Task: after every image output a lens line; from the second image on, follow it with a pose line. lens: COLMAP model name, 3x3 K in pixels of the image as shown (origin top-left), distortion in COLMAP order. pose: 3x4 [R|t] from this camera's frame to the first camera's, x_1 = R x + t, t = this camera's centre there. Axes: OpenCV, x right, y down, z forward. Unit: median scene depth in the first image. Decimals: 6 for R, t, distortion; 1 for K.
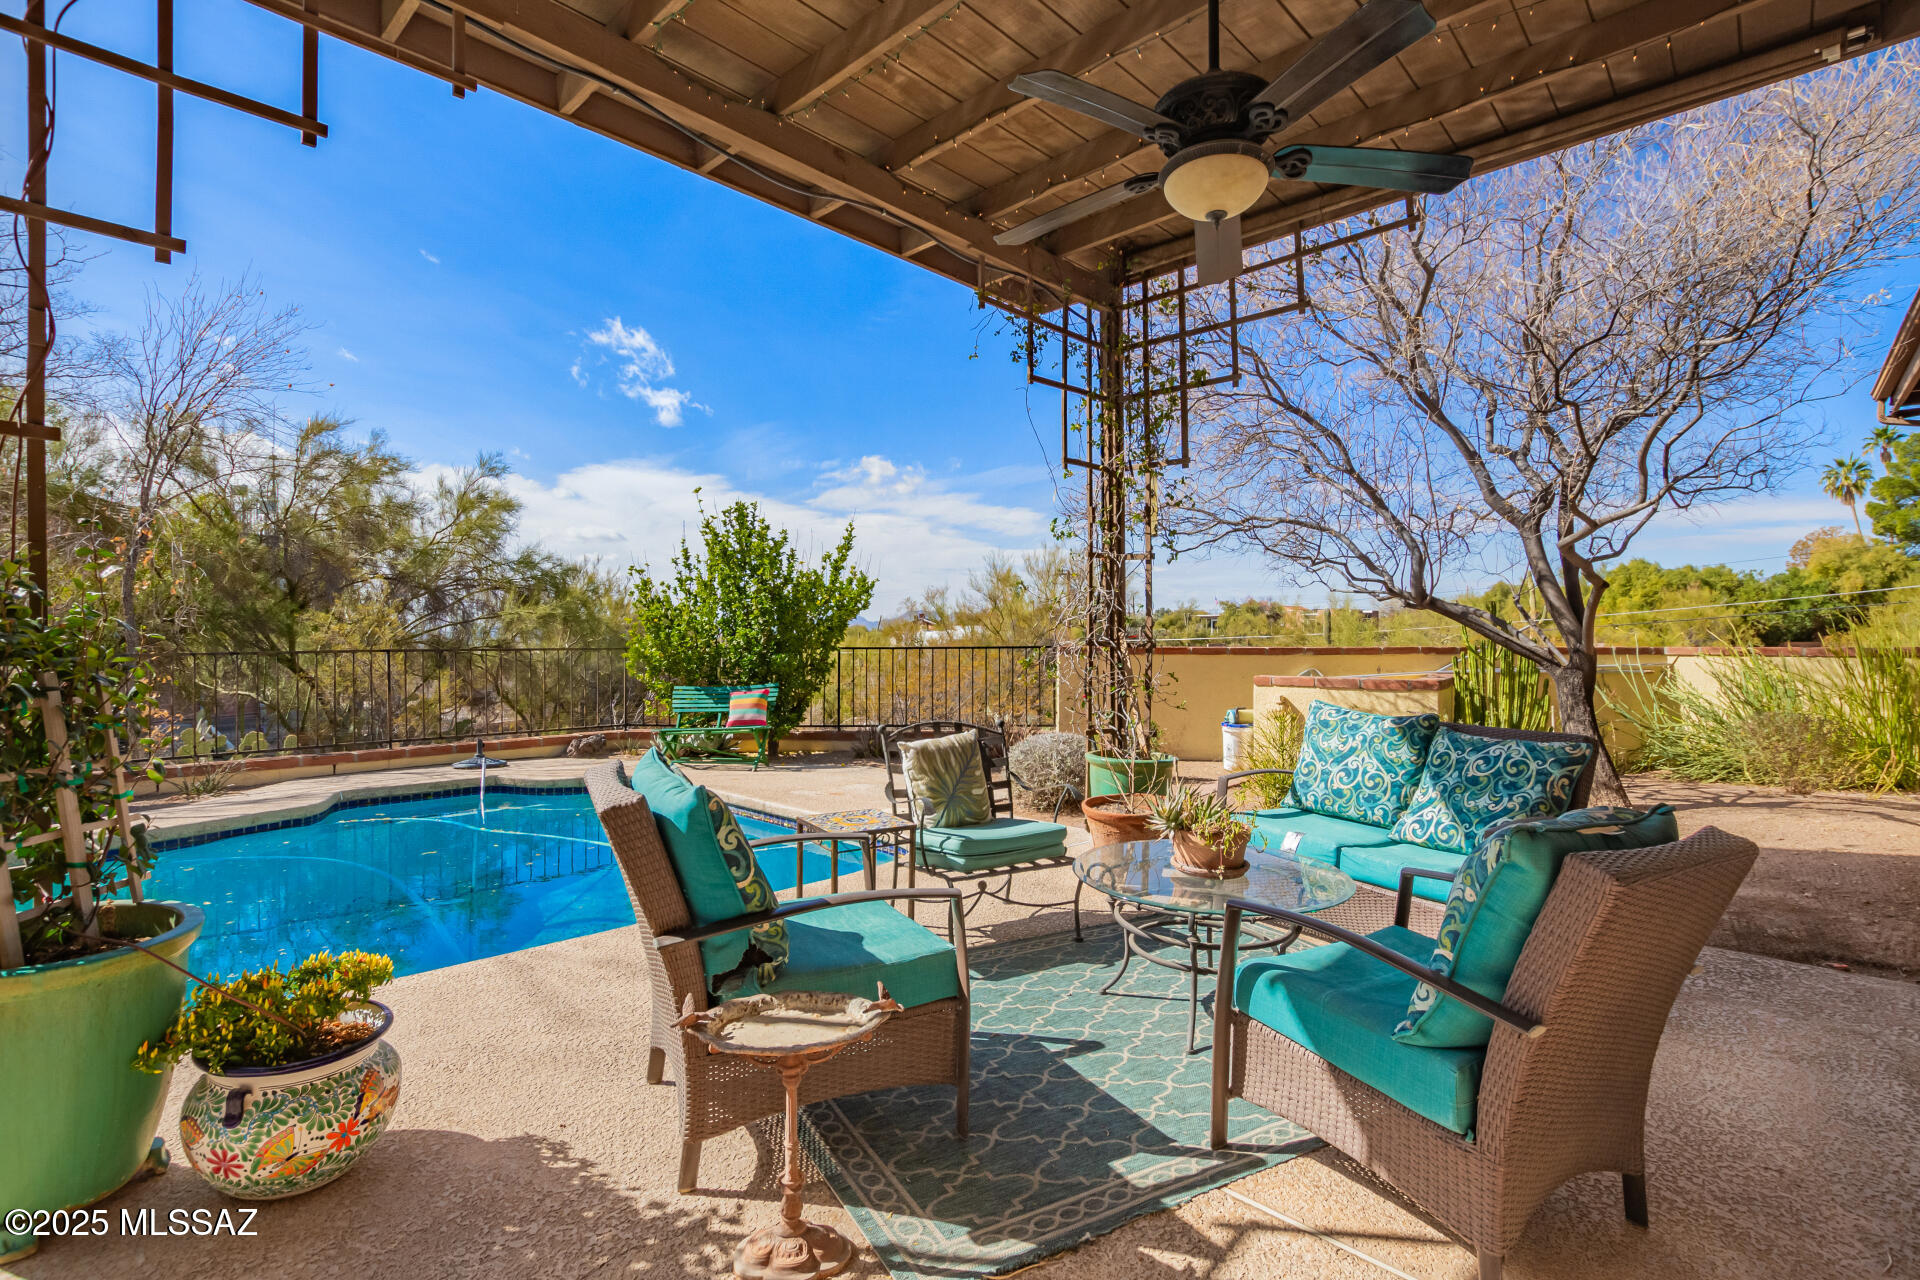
lens RADIAL K [[898.3, 0, 970.6], [0, 898.3, 639.9], [0, 0, 1]] dist [-0.032375, 0.001616]
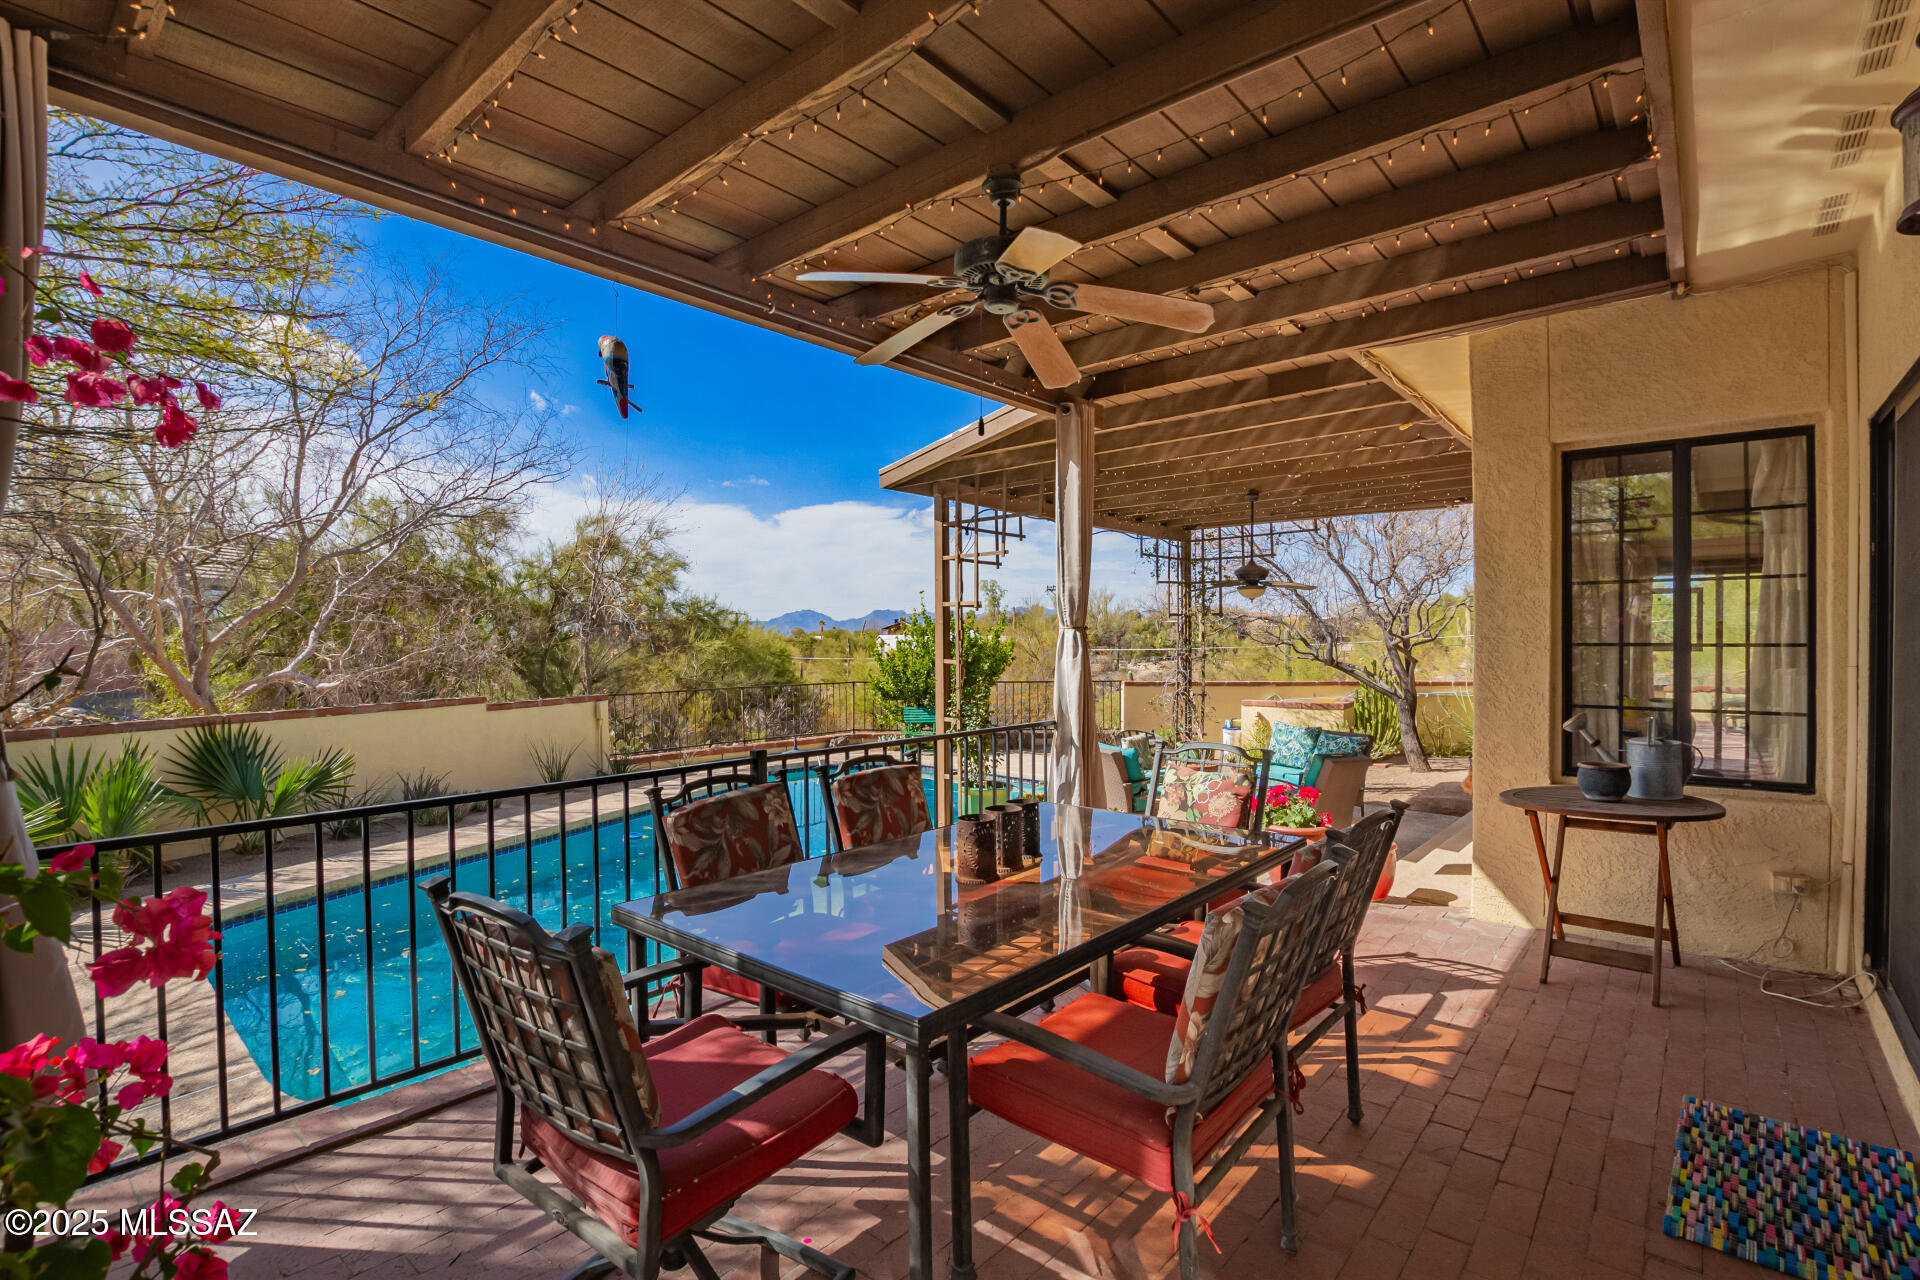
lens RADIAL K [[898.3, 0, 970.6], [0, 898.3, 639.9], [0, 0, 1]] dist [-0.032375, 0.001616]
pose [[0.999315, 0.000378, 0.036997, -0.330212], [-0.000410, 1.000000, 0.000850, -0.094476], [-0.036997, -0.000865, 0.999315, -0.863972]]
